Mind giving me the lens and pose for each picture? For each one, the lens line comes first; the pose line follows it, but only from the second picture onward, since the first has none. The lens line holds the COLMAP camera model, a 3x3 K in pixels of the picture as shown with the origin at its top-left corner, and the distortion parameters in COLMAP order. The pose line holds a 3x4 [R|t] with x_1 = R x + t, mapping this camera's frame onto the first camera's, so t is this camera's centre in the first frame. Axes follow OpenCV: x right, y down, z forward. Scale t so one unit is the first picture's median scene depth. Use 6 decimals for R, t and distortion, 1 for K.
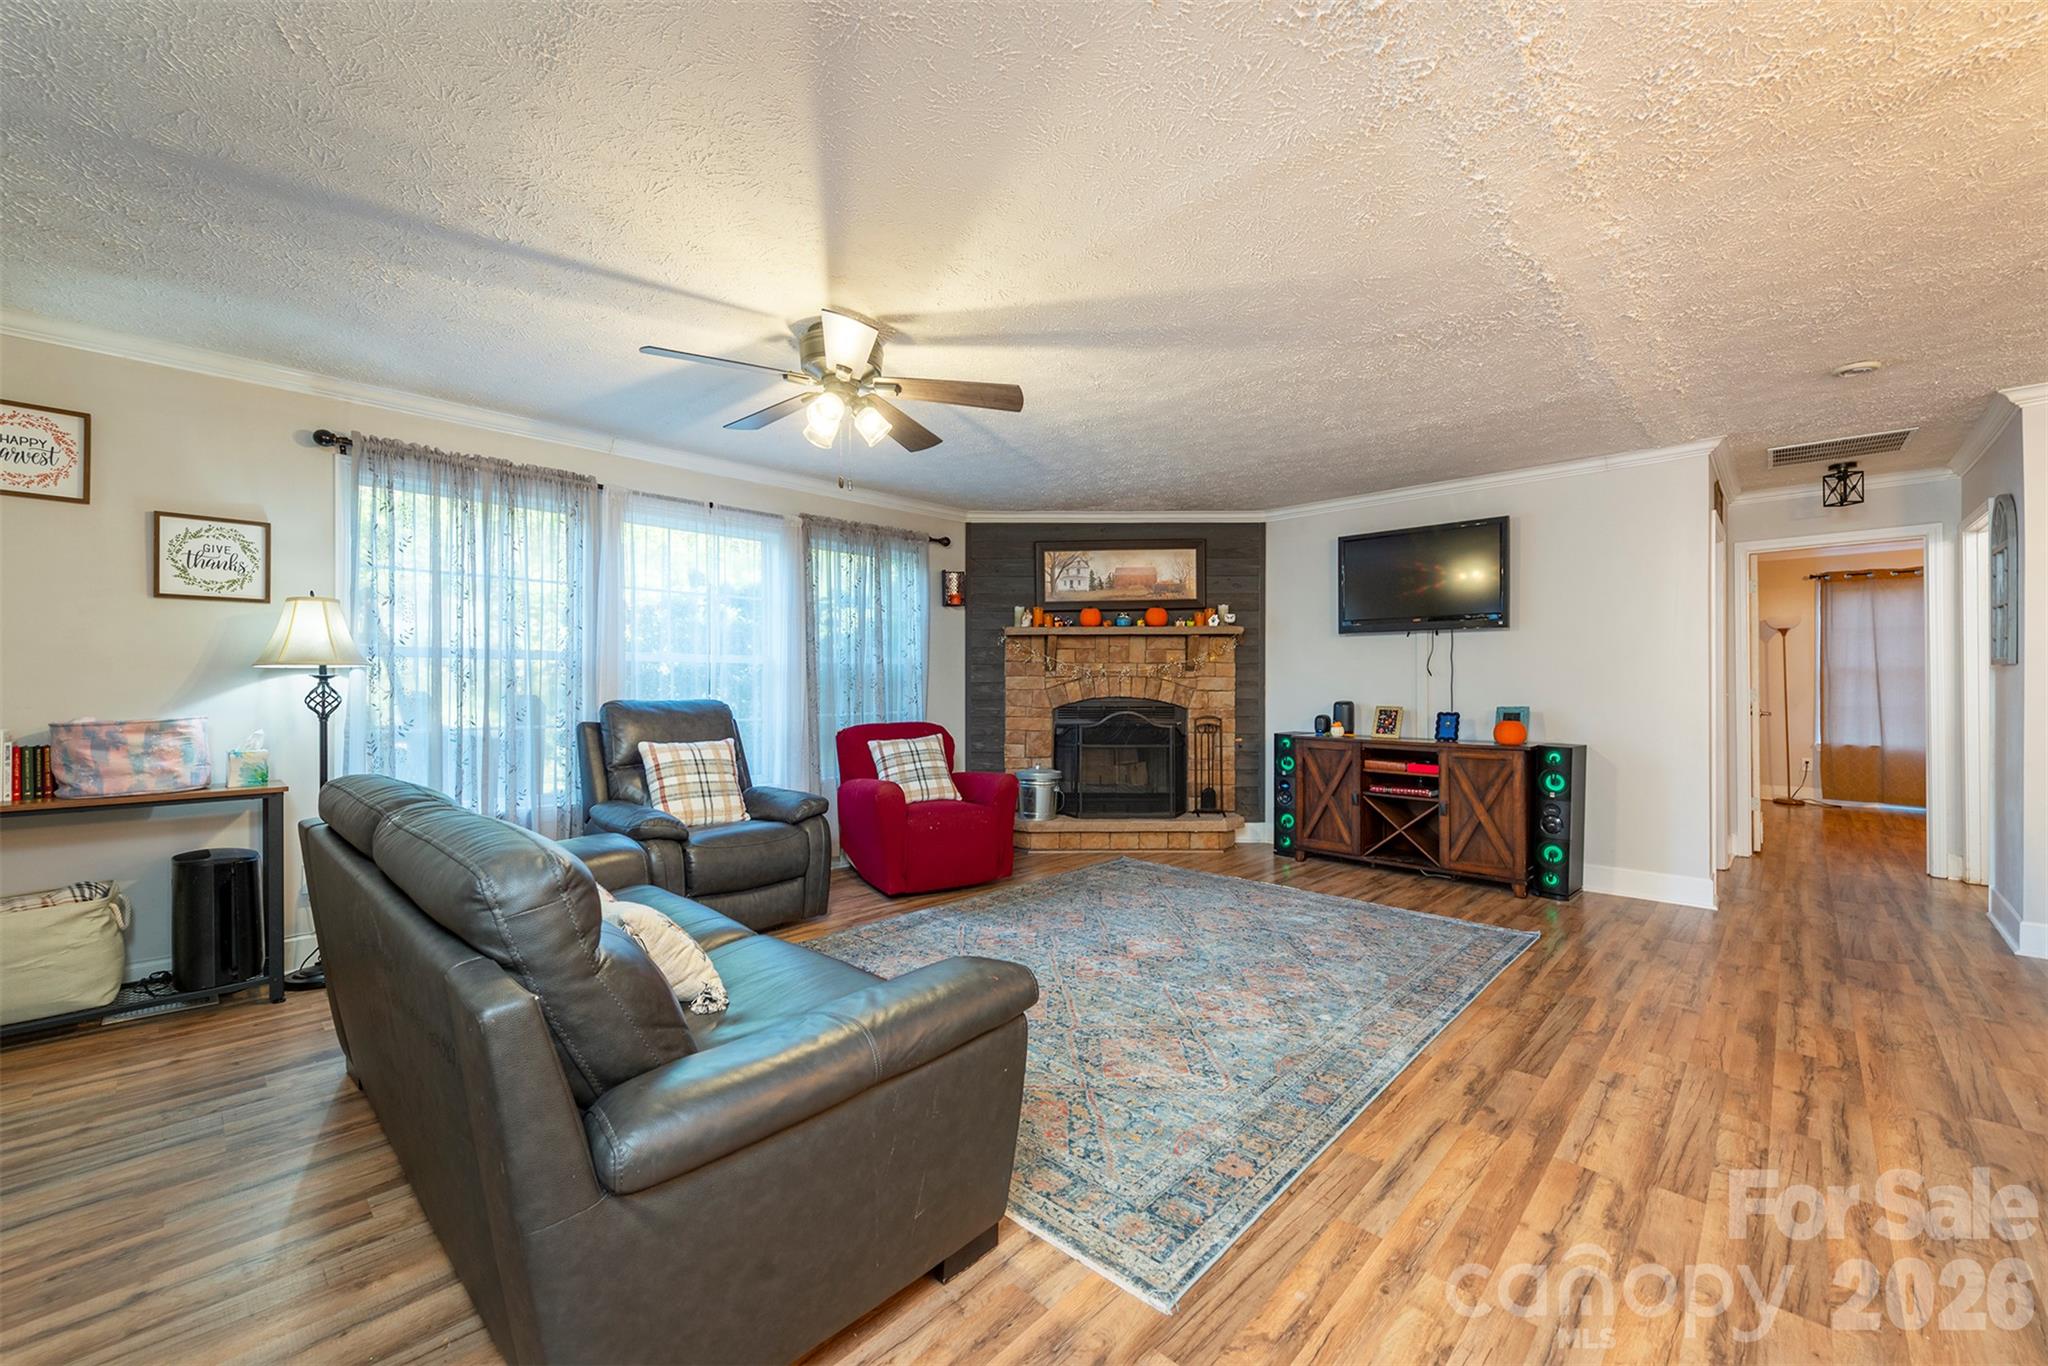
lens RADIAL K [[800.1, 0, 1027.4], [0, 800.1, 680.5], [0, 0, 1]] dist [0.013907, -0.004142]
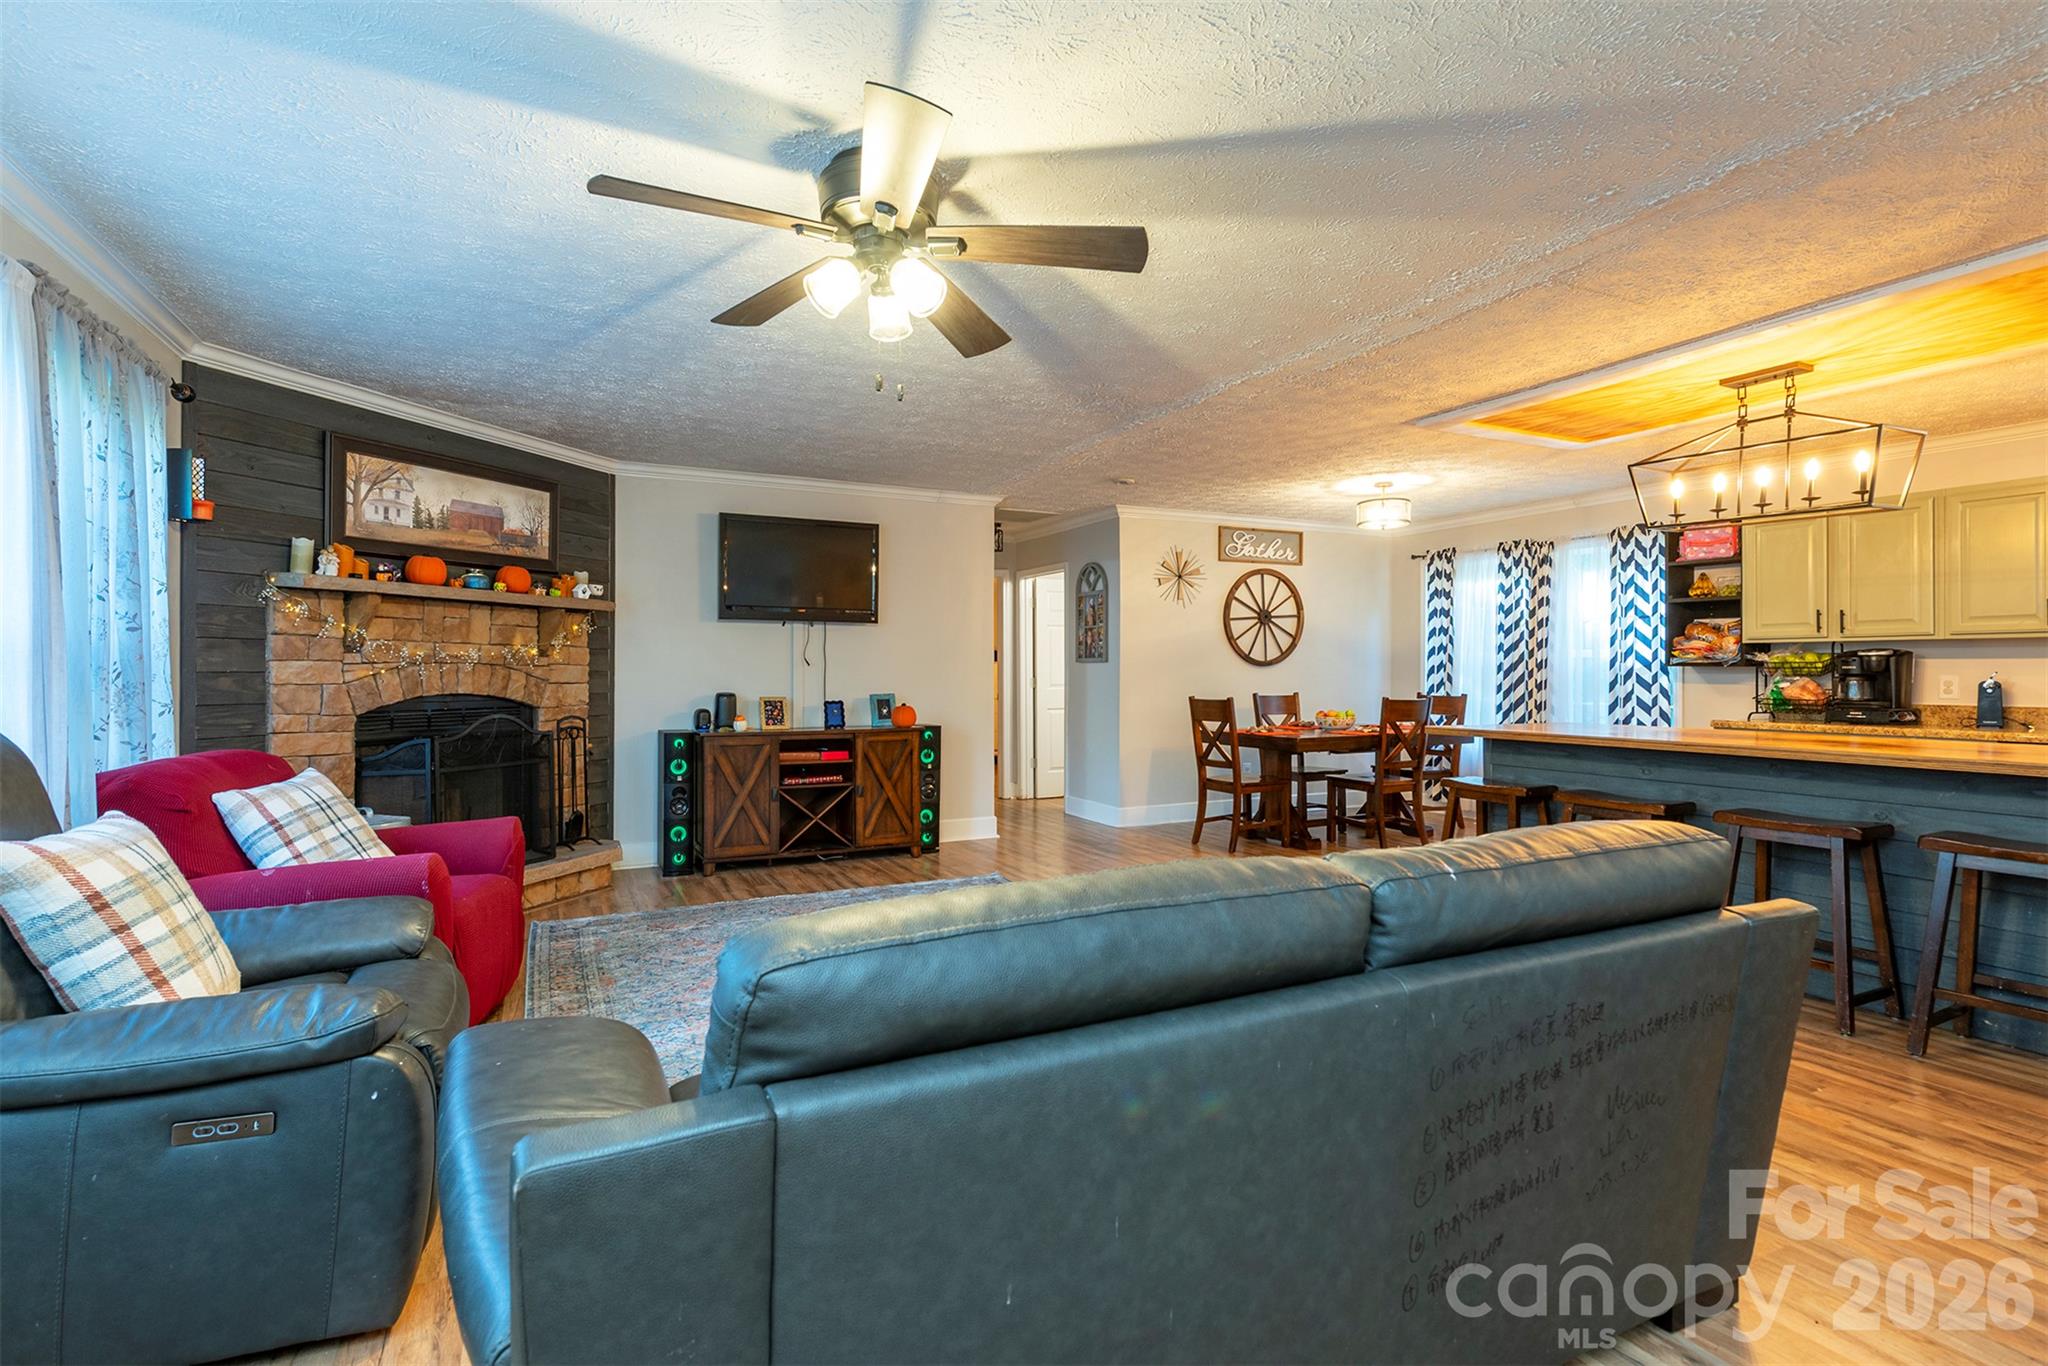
lens RADIAL K [[929.0, 0, 1026.3], [0, 929.0, 669.5], [0, 0, 1]] dist [0.011112, 0.000101]
pose [[0.359147, 0.003479, 0.933274, -0.475437], [-0.002737, 0.999993, -0.002674, 0.001195], [-0.933277, -0.001594, 0.359154, 0.300322]]
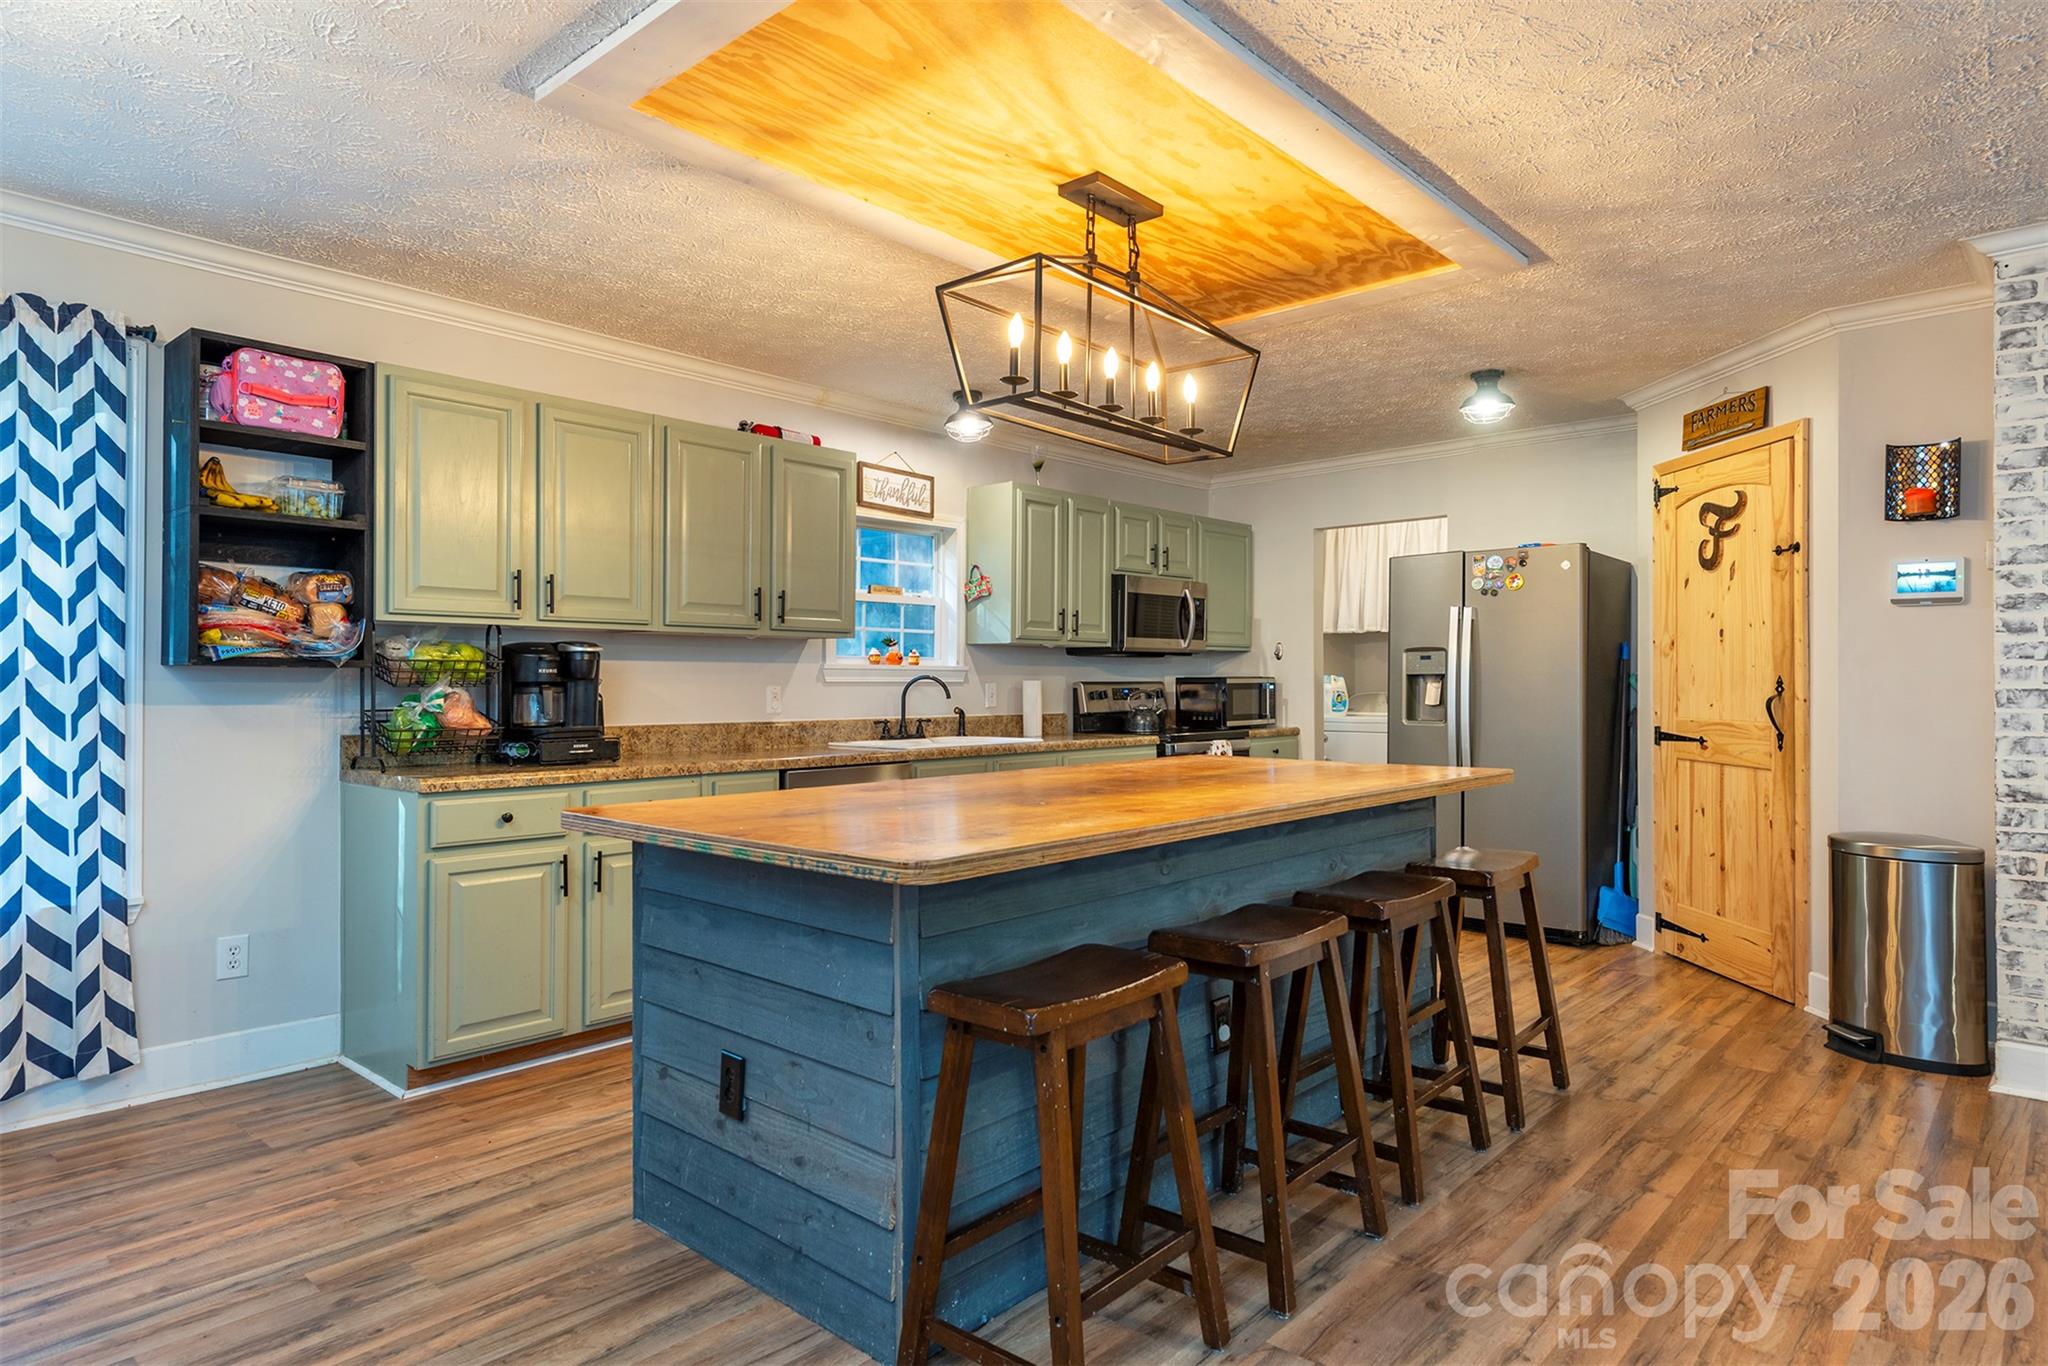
lens RADIAL K [[1170.1, 0, 1017.7], [0, 1170.1, 677.7], [0, 0, 1]] dist [0.002394, 0.000749]
pose [[-0.999887, 0.000422, -0.015039, 0.403884], [0.000492, 0.999989, -0.004686, 0.001046], [0.015037, -0.004692, -0.999876, 0.566966]]
